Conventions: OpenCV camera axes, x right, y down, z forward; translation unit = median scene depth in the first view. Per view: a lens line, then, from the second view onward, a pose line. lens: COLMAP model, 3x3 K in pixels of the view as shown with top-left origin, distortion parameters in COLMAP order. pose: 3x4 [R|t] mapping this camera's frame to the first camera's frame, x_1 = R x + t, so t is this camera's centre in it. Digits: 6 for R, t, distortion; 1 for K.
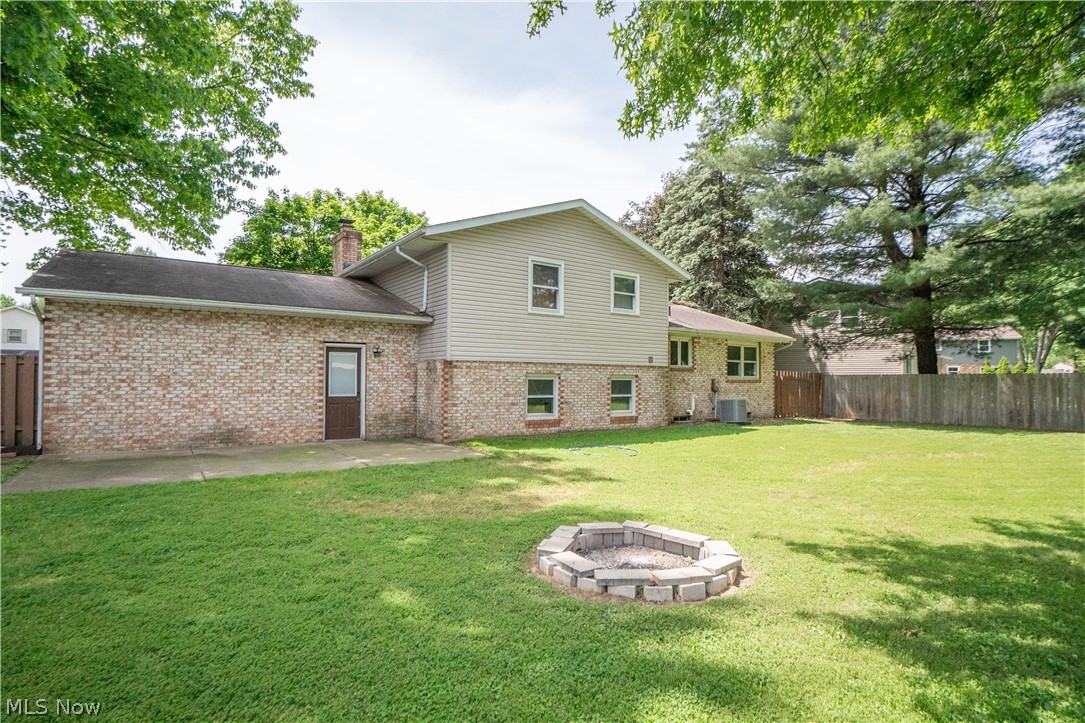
lens RADIAL K [[526.3, 0, 538.9], [0, 526.3, 369.0], [0, 0, 1]] dist [-0.043617, 0.009063]
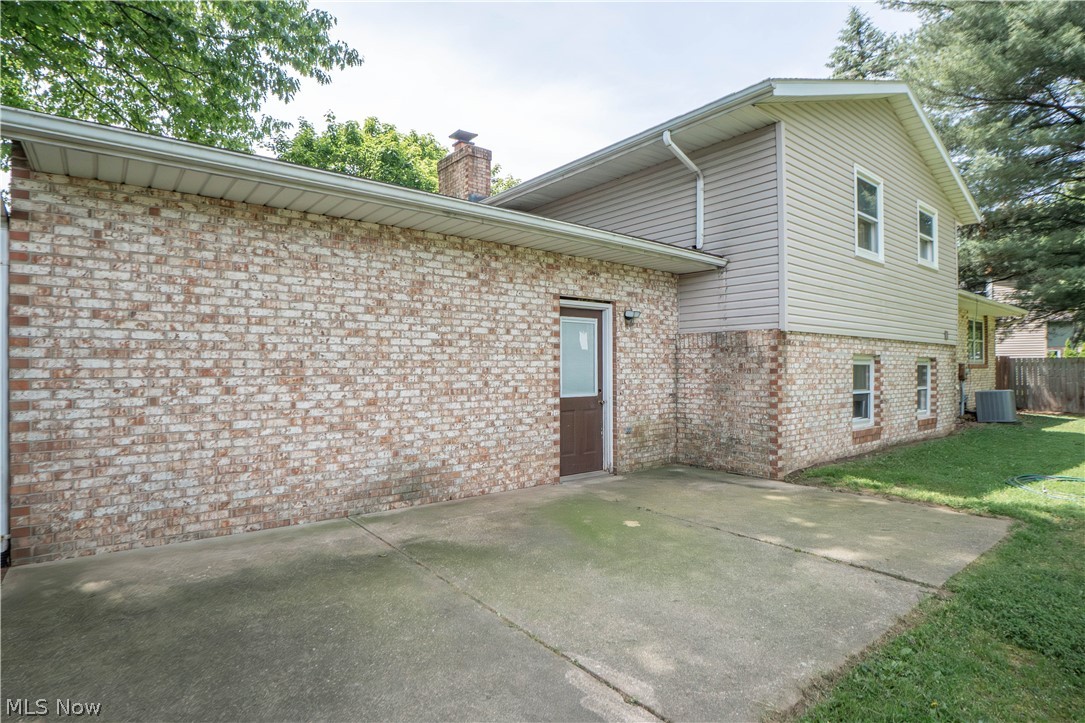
lens RADIAL K [[528.4, 0, 542.5], [0, 528.4, 361.5], [0, 0, 1]] dist [-0.046085, 0.011292]
pose [[0.998119, -0.004584, 0.061137, -0.523392], [0.003855, 0.999920, 0.012029, 0.009354], [-0.061187, -0.011770, 0.998057, 0.520198]]
